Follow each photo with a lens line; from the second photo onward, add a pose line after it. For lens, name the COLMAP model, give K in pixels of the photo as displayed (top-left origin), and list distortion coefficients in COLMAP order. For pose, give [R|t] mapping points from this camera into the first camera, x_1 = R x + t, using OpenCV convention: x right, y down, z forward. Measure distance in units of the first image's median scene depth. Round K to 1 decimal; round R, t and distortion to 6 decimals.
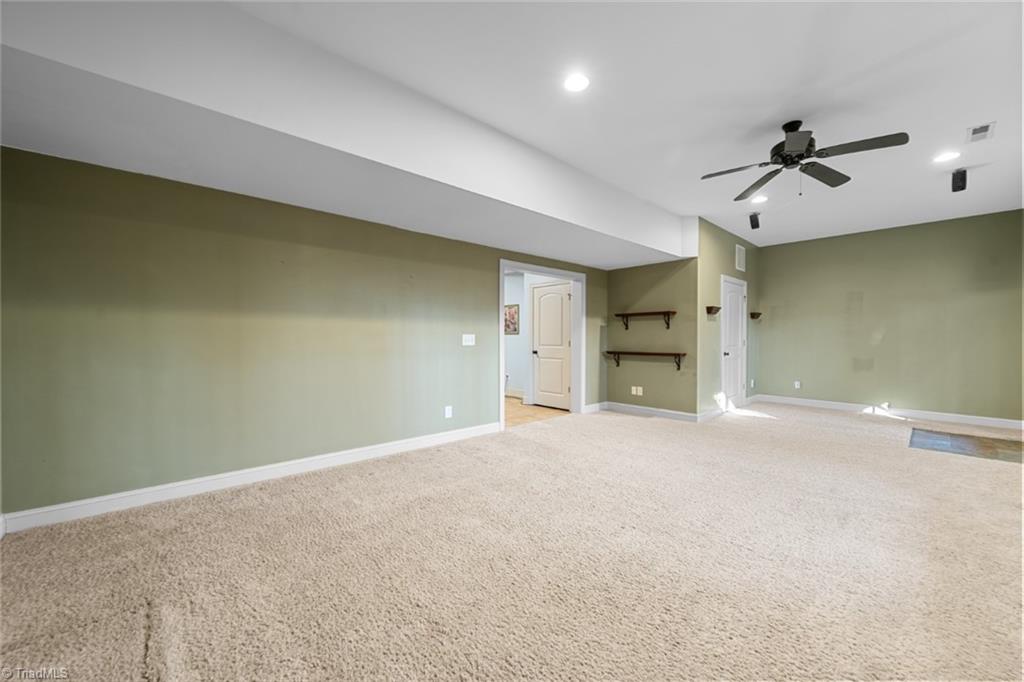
lens RADIAL K [[391.1, 0, 520.5], [0, 391.1, 341.1], [0, 0, 1]] dist [-0.001542, 0.000338]
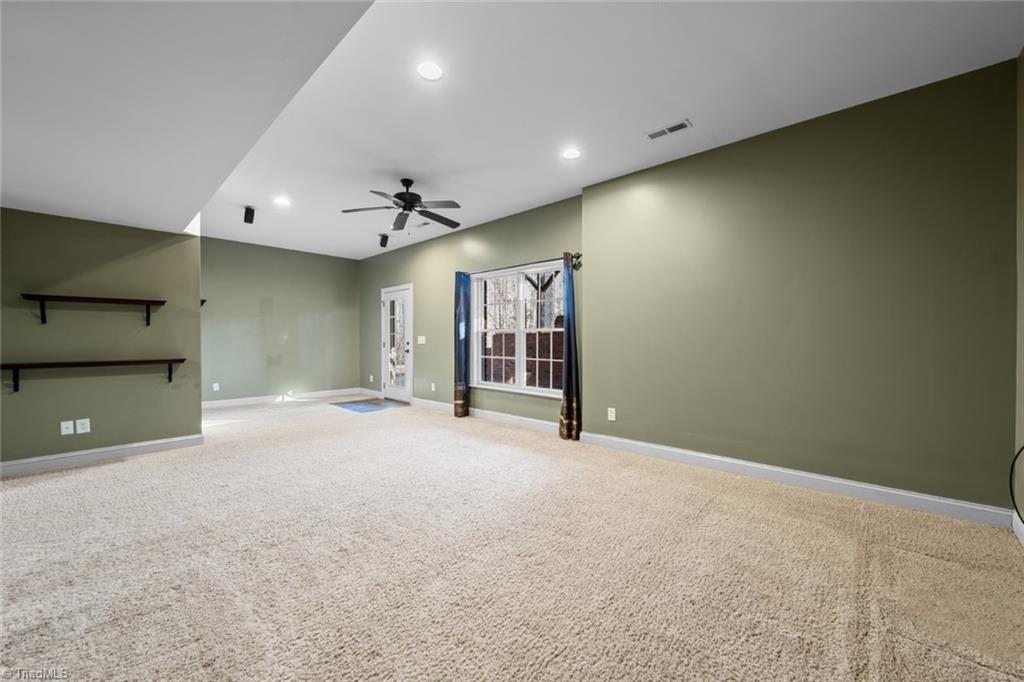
lens RADIAL K [[391.1, 0, 520.1], [0, 391.1, 340.4], [0, 0, 1]] dist [-0.001542, 0.000338]
pose [[-0.088814, -0.005898, 0.996031, -0.360468], [0.009410, 0.999933, 0.006760, -0.002939], [-0.996004, 0.009973, -0.088753, 0.378167]]
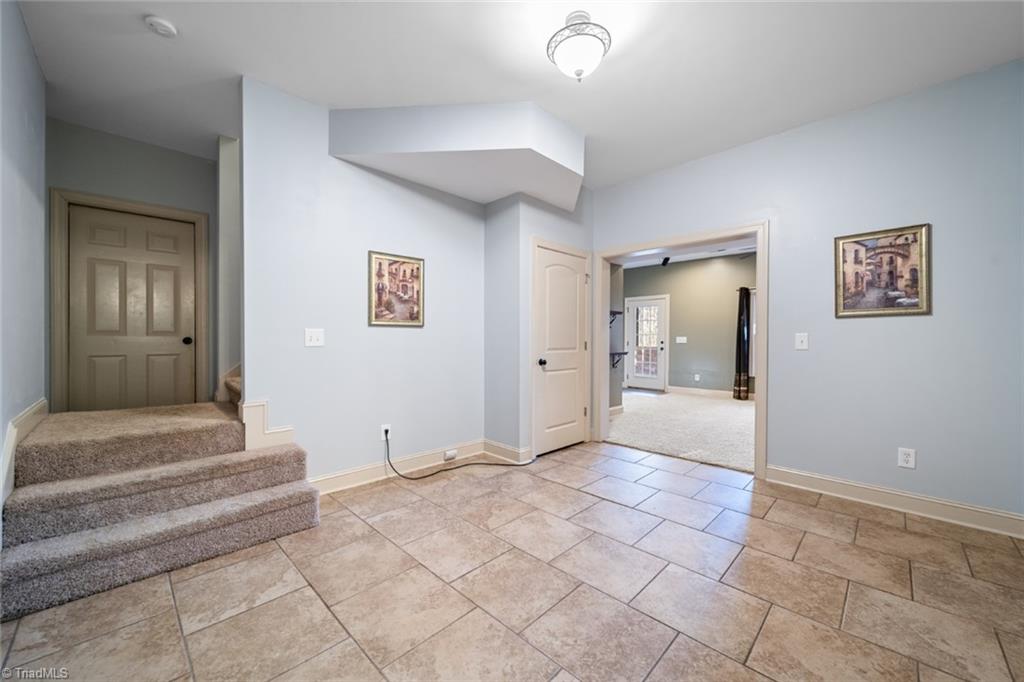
lens RADIAL K [[391.1, 0, 512.4], [0, 391.1, 338.8], [0, 0, 1]] dist [-0.001542, 0.000338]
pose [[-0.039194, -0.002370, 0.999229, -0.601726], [0.002547, 0.999994, 0.002471, -0.007707], [-0.999228, 0.002642, -0.039188, 1.240177]]
